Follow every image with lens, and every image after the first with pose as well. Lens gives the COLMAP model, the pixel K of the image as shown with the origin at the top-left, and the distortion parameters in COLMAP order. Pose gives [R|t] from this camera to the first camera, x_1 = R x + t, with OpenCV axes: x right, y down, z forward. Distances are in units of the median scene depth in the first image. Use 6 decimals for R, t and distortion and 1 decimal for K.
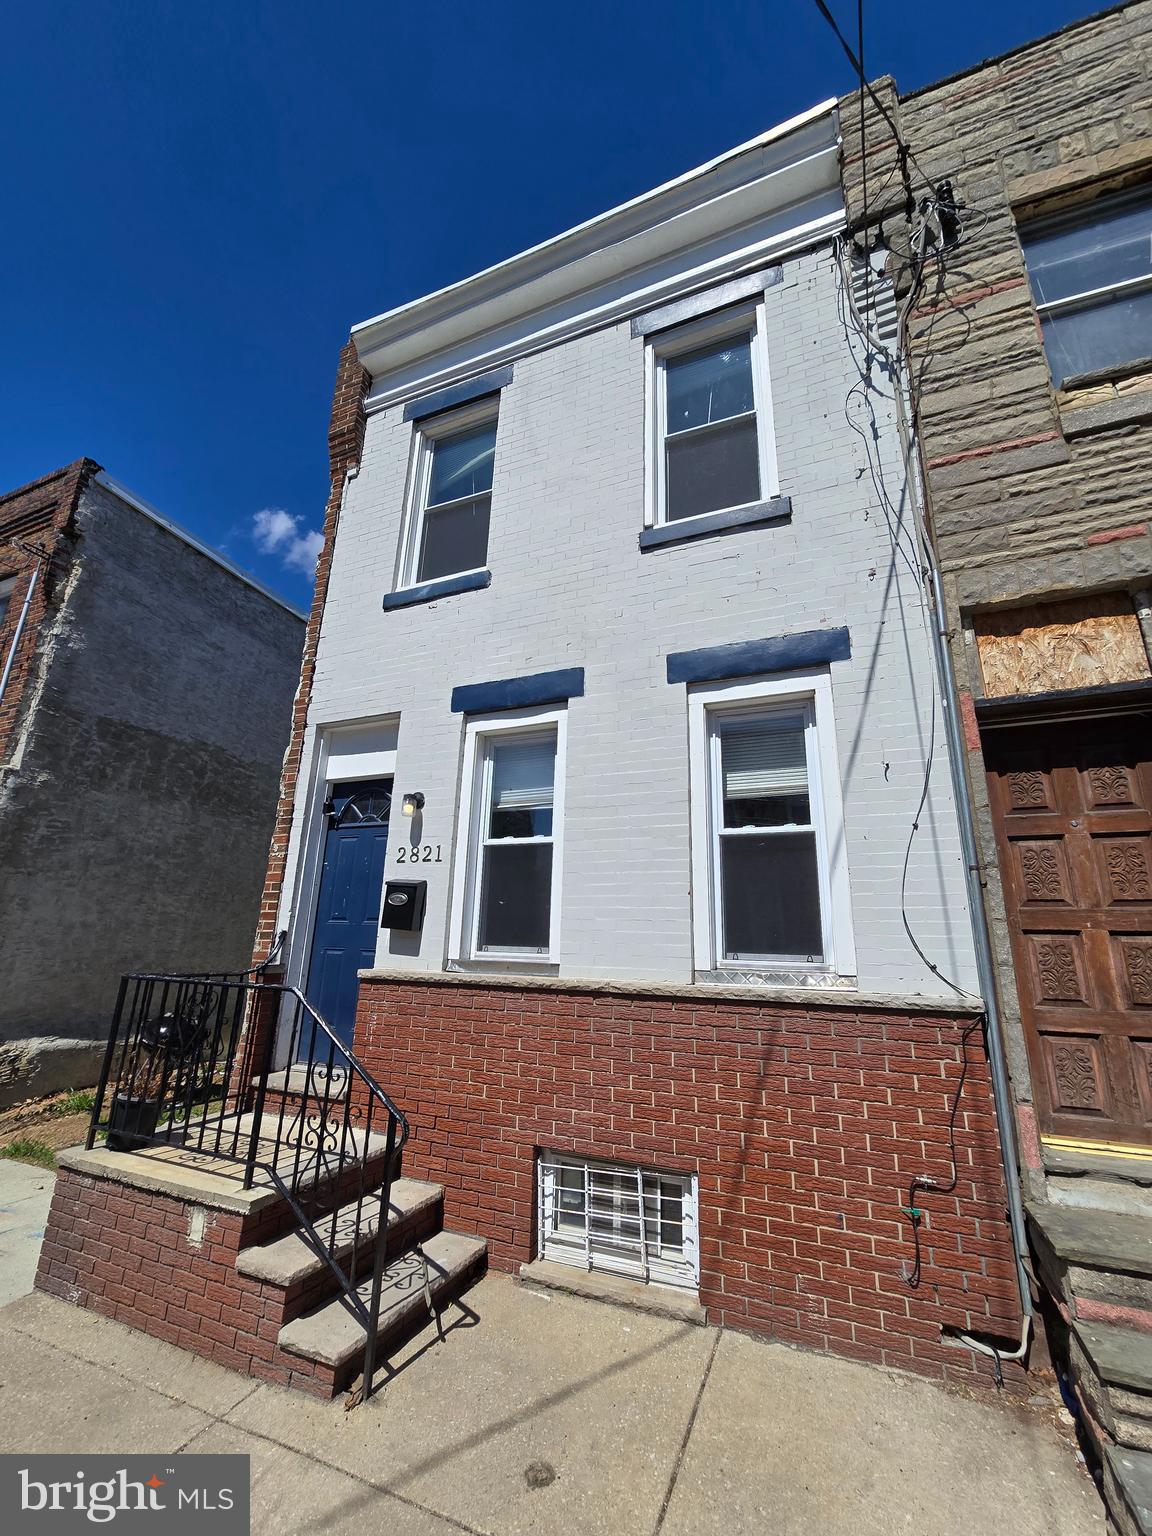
lens RADIAL K [[625.2, 0, 577.3], [0, 625.2, 772.3], [0, 0, 1]] dist [-0.003320, -0.000844]
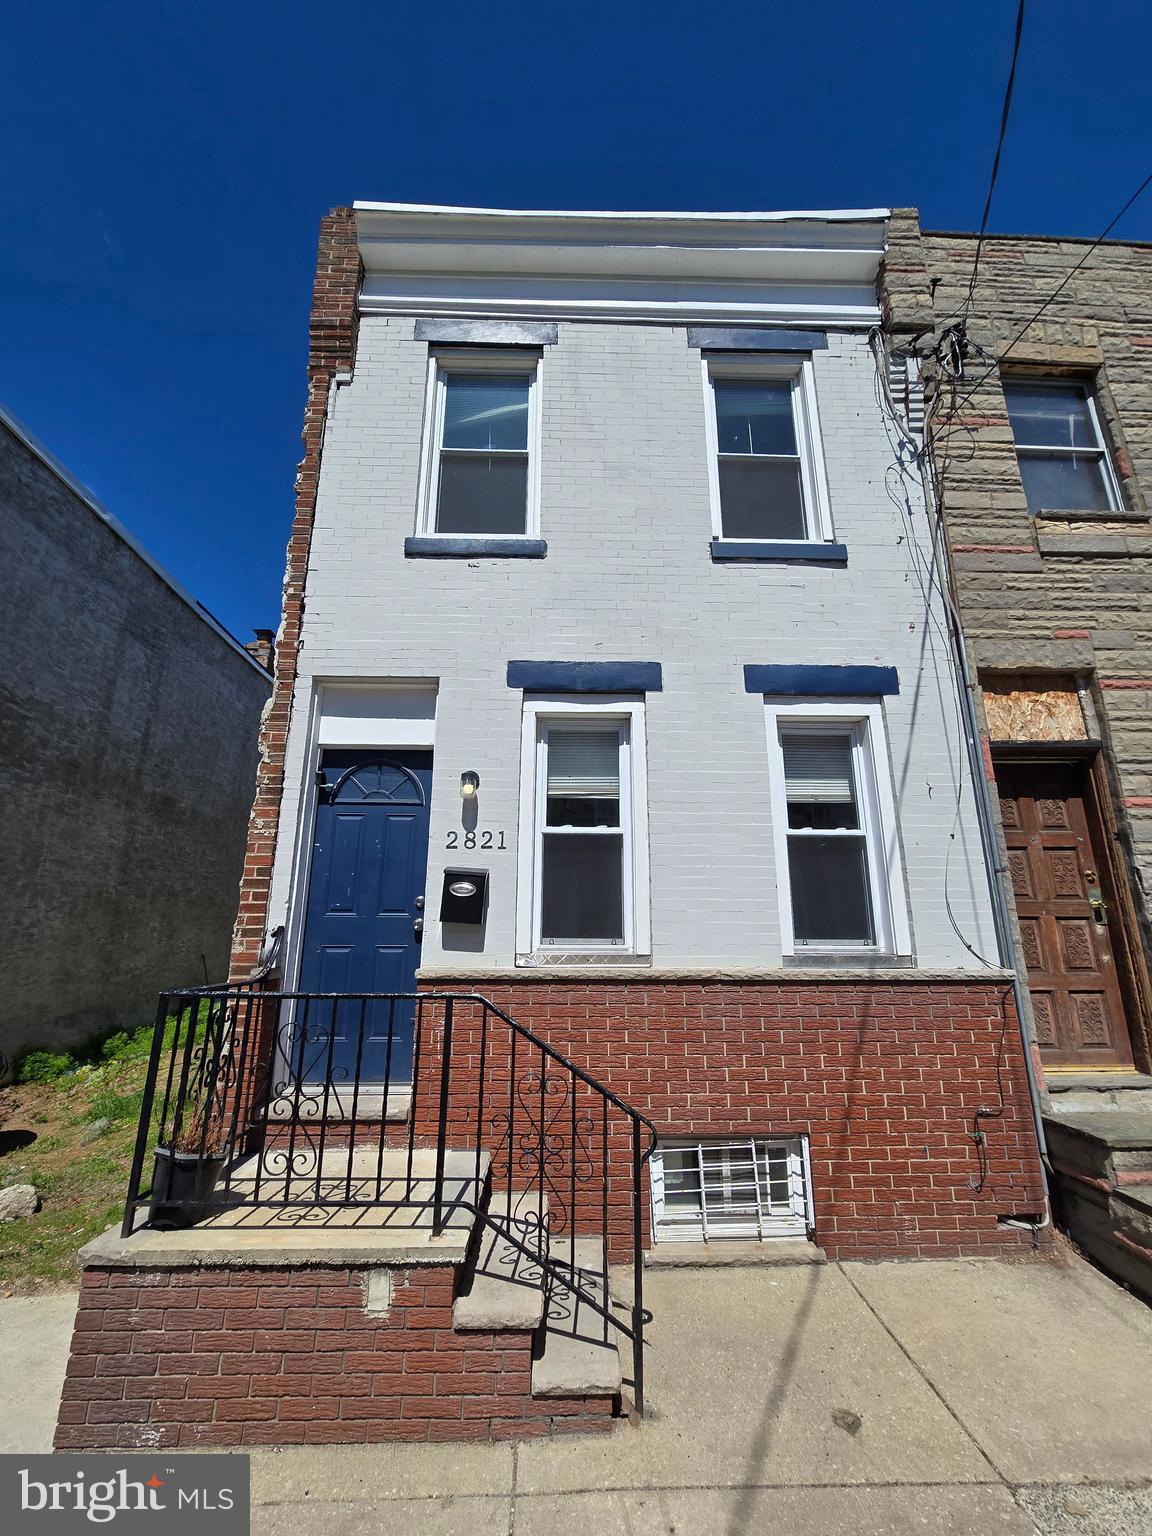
lens RADIAL K [[625.2, 0, 577.3], [0, 625.2, 772.3], [0, 0, 1]] dist [-0.003320, -0.000844]
pose [[0.908860, 0.080396, 0.409279, -0.572382], [-0.092149, 0.995704, 0.009039, 0.013400], [-0.406794, -0.045930, 0.912365, 0.135104]]
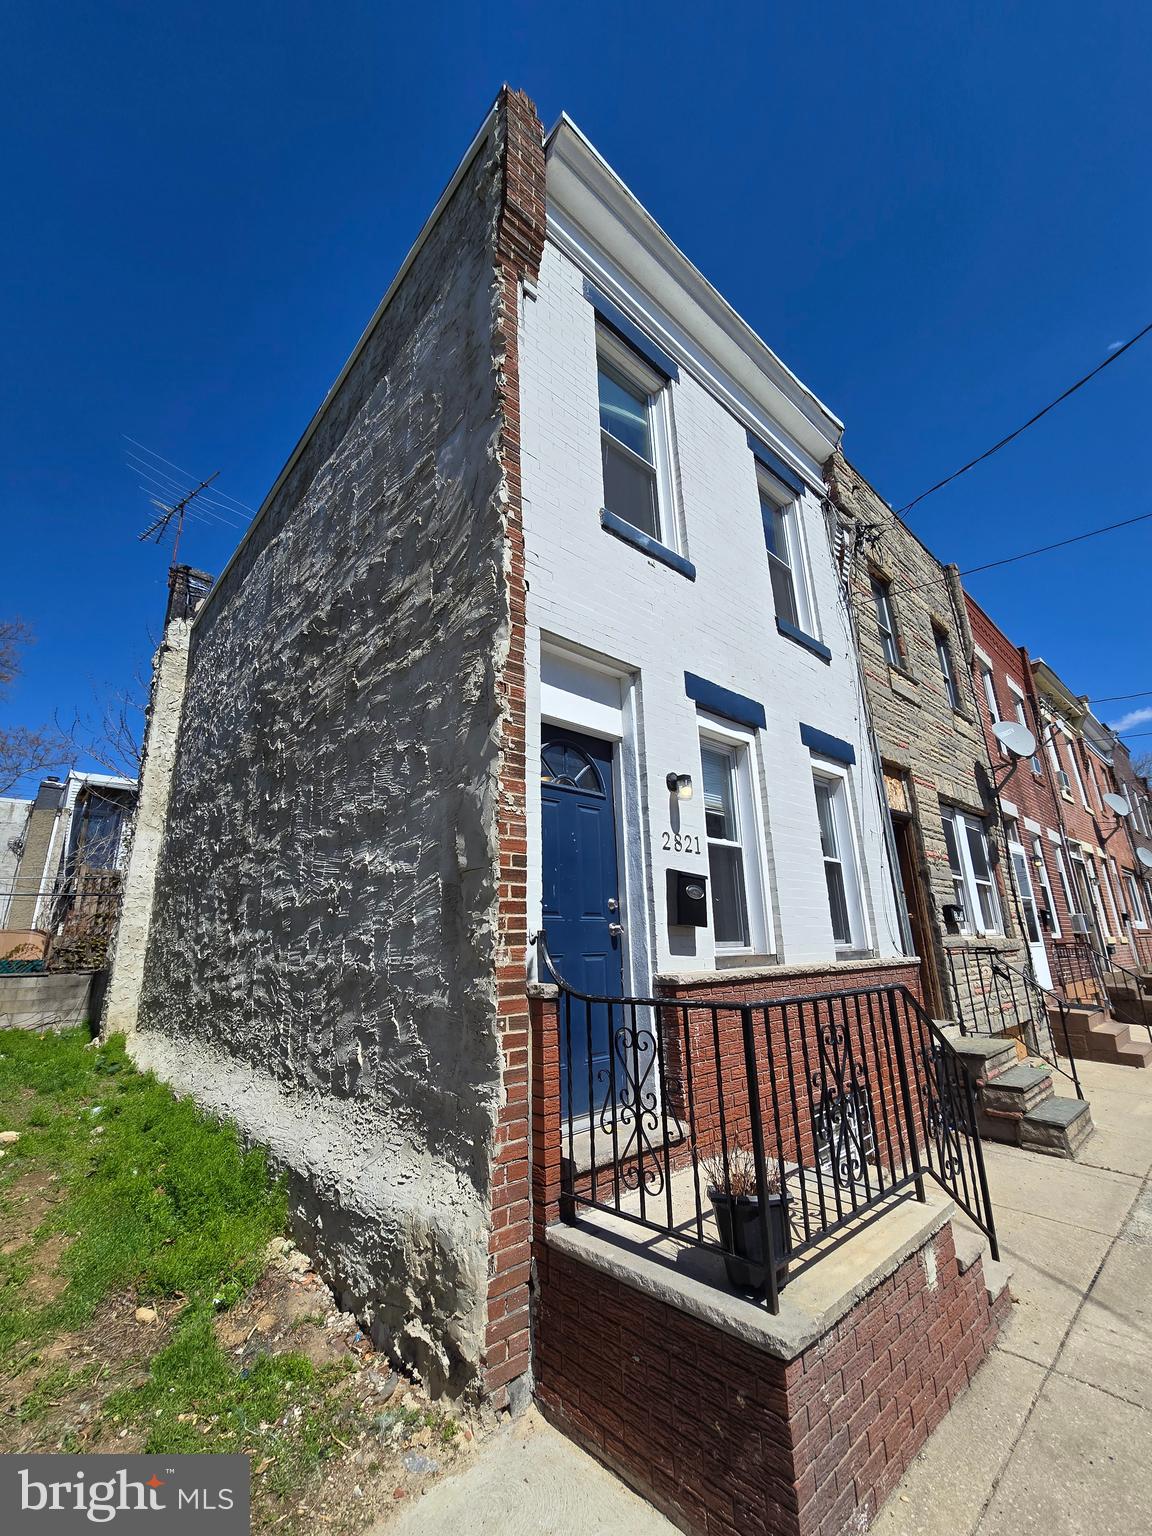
lens RADIAL K [[625.2, 0, 577.3], [0, 625.2, 772.3], [0, 0, 1]] dist [-0.003320, -0.000844]
pose [[0.411978, 0.211707, 0.886258, -1.301497], [-0.212263, 0.968174, -0.132604, 0.211017], [-0.886125, -0.133490, 0.443804, 0.857865]]
